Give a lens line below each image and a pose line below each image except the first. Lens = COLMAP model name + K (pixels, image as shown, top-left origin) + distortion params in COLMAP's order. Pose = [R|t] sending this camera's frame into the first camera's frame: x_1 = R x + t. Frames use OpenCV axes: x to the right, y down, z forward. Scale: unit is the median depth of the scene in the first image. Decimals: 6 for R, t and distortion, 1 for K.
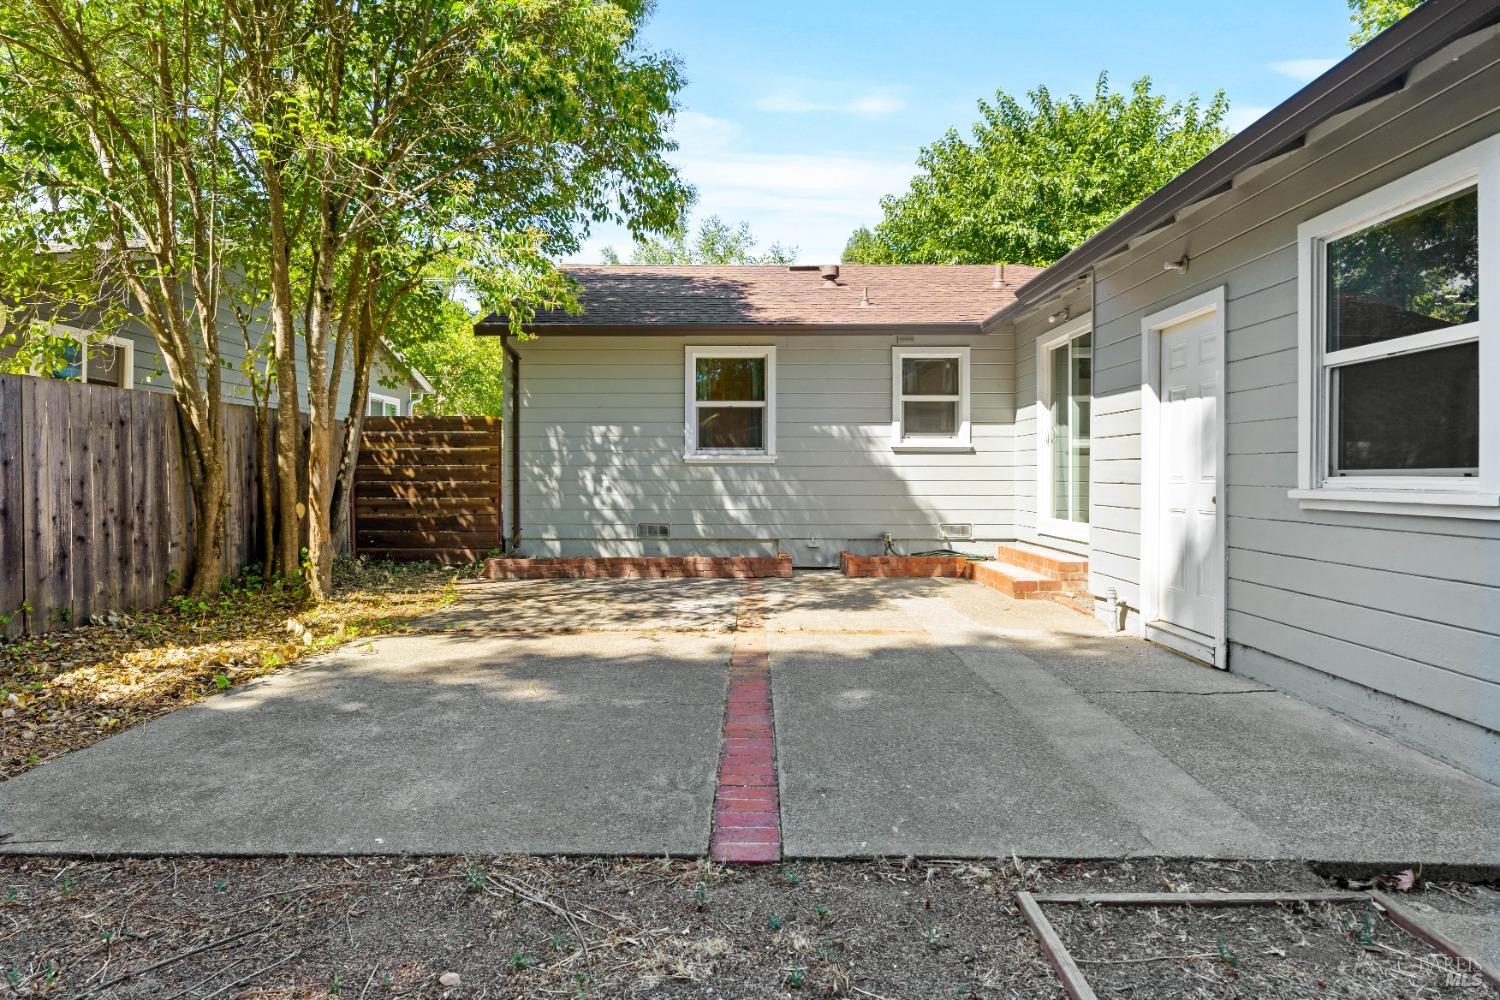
lens RADIAL K [[798.8, 0, 746.6], [0, 798.8, 478.2], [0, 0, 1]] dist [-0.041451, 0.036303]
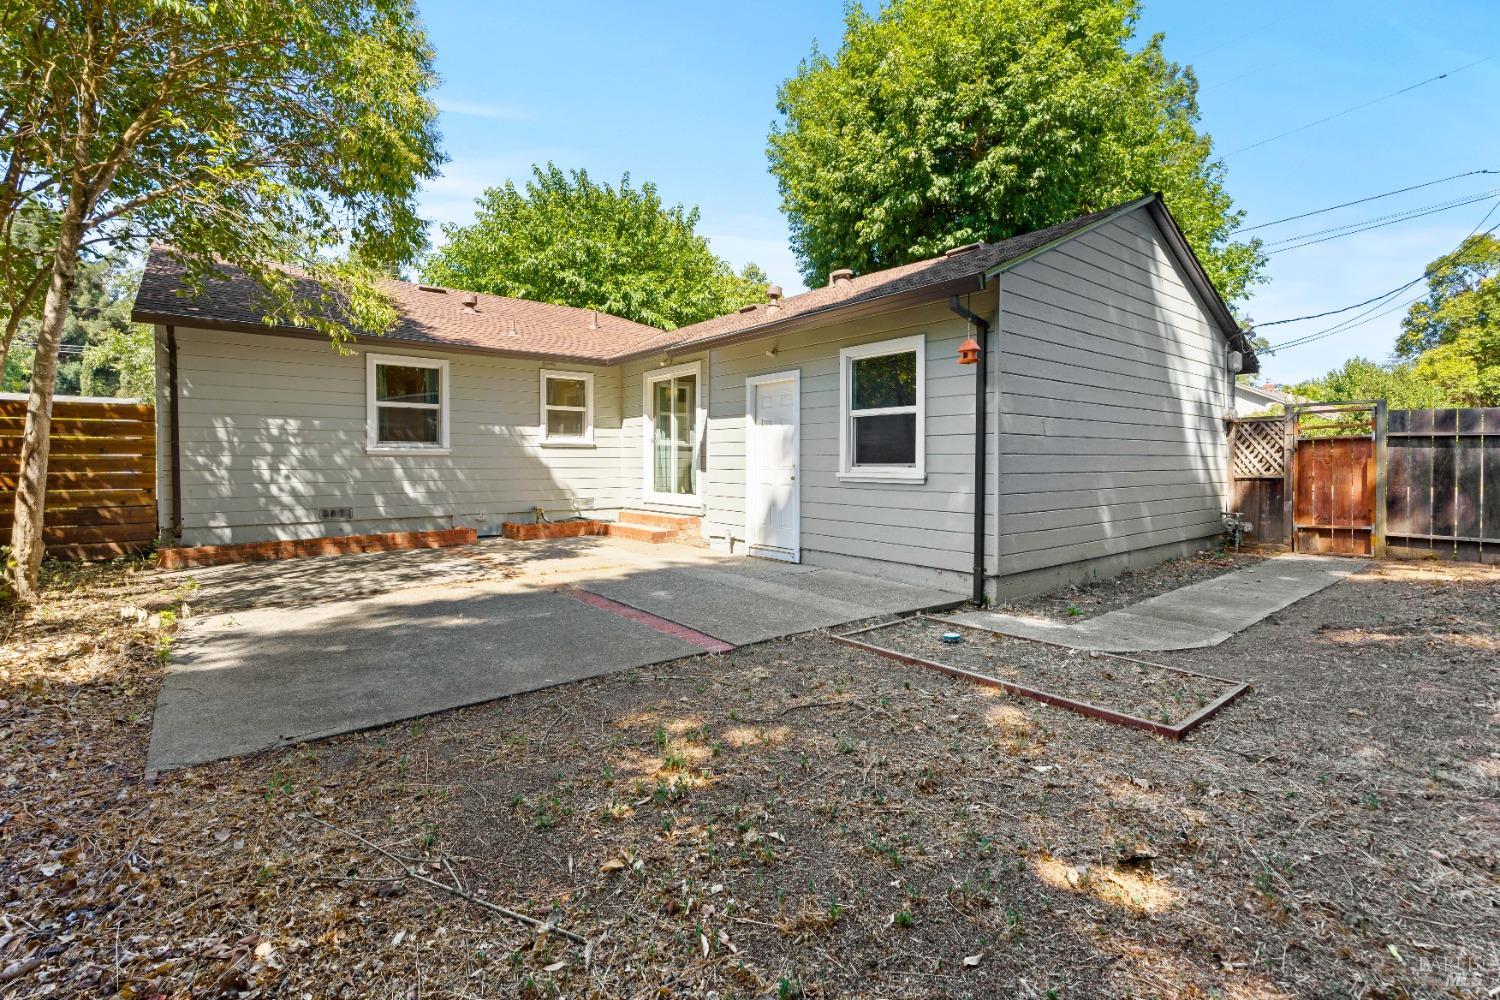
lens RADIAL K [[664.0, 0, 749.5], [0, 664.0, 470.2], [0, 0, 1]] dist [0.001255, 0.000260]
pose [[0.776558, -0.008434, 0.629989, -0.254127], [0.001655, 0.999934, 0.011346, -0.005169], [-0.630044, -0.007768, 0.776521, -0.100920]]
